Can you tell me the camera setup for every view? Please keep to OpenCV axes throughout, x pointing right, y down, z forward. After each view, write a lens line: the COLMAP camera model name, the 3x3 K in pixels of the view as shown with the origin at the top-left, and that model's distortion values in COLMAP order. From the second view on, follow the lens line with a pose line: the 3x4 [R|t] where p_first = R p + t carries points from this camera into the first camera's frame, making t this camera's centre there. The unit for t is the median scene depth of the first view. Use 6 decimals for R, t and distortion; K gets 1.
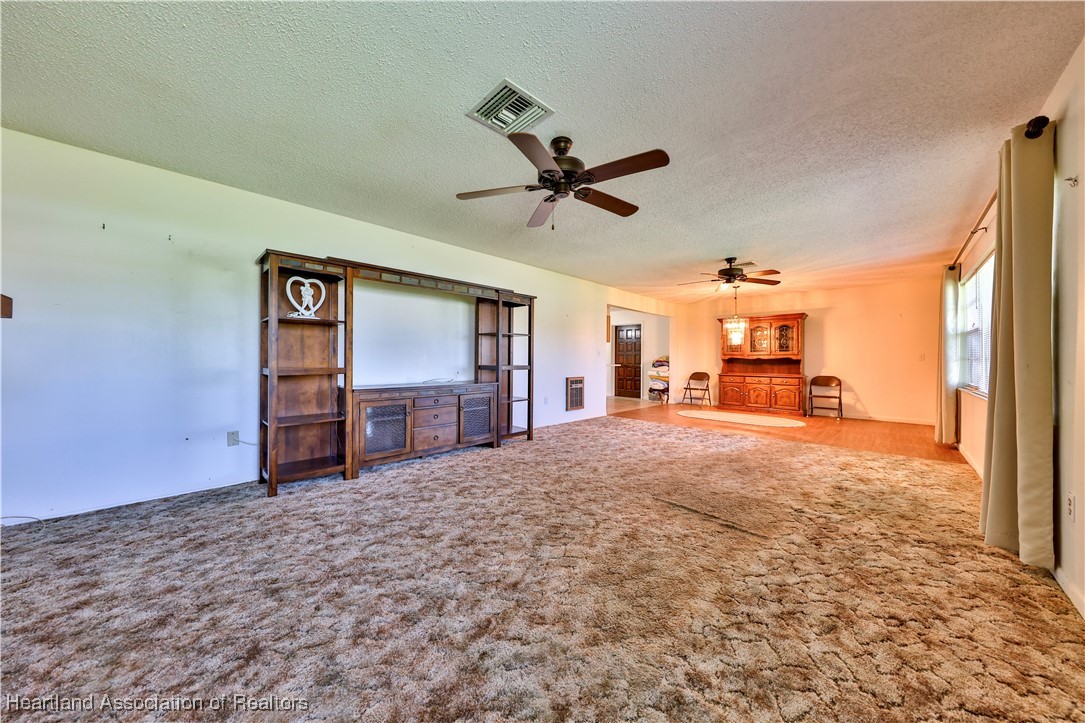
lens RADIAL K [[364.8, 0, 541.0], [0, 364.8, 358.0], [0, 0, 1]] dist [0.000073, -0.000453]
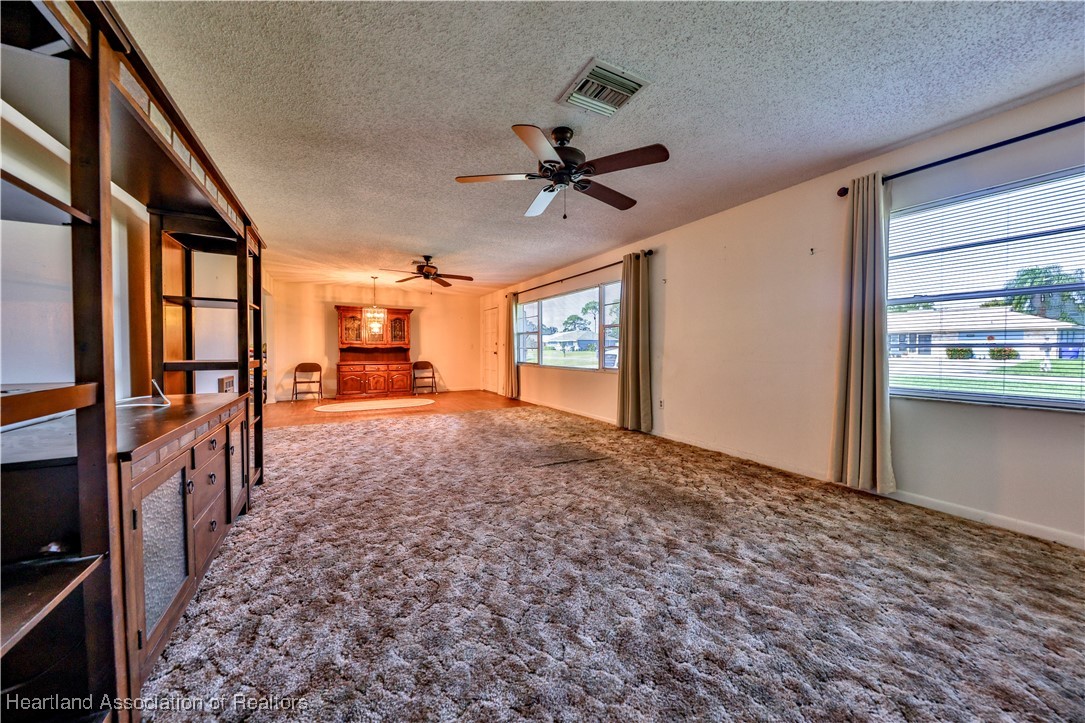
lens RADIAL K [[364.8, 0, 538.8], [0, 364.8, 357.0], [0, 0, 1]] dist [0.000073, -0.000453]
pose [[0.286013, -0.029457, 0.957773, -0.652332], [0.001171, 0.999537, 0.030392, -0.004919], [-0.958225, -0.007570, 0.285915, 0.532413]]
